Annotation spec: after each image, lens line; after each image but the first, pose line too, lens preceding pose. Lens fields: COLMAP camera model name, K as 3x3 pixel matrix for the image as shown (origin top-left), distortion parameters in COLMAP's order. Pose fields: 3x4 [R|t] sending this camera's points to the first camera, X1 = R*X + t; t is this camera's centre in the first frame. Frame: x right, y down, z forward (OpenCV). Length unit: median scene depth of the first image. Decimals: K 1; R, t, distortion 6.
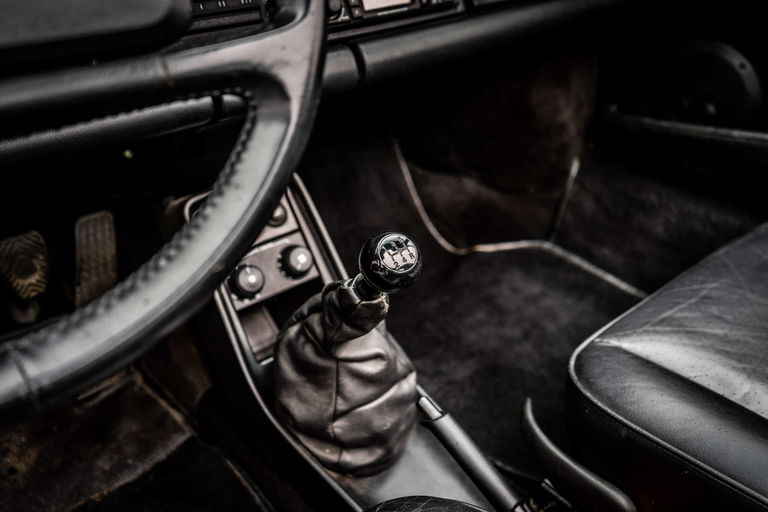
lens RADIAL K [[687.6, 0, 380.7], [0, 687.6, 253.8], [0, 0, 1]] dist [0.012070, -0.005467]
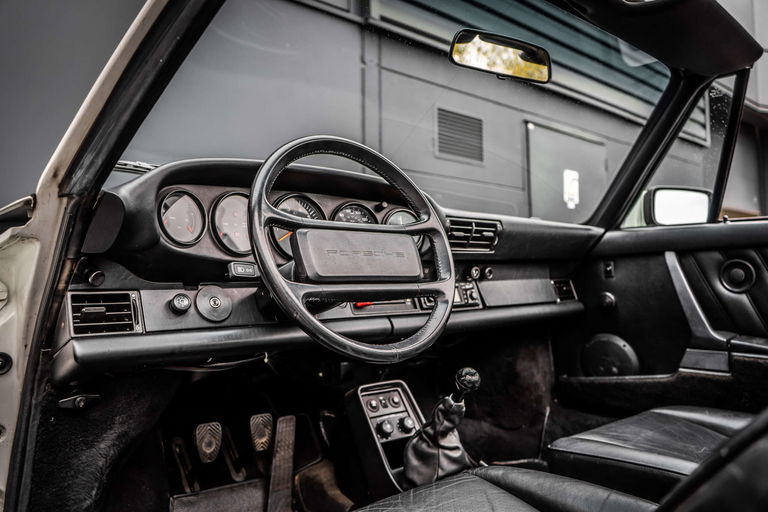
lens RADIAL K [[598.0, 0, 383.6], [0, 598.0, 256.2], [0, 0, 1]] dist [-0.014006, -0.002483]
pose [[0.999984, 0.004459, -0.003615, -0.151462], [-0.005686, 0.855893, -0.517122, 0.397427], [0.000788, 0.517134, 0.855904, -0.583878]]
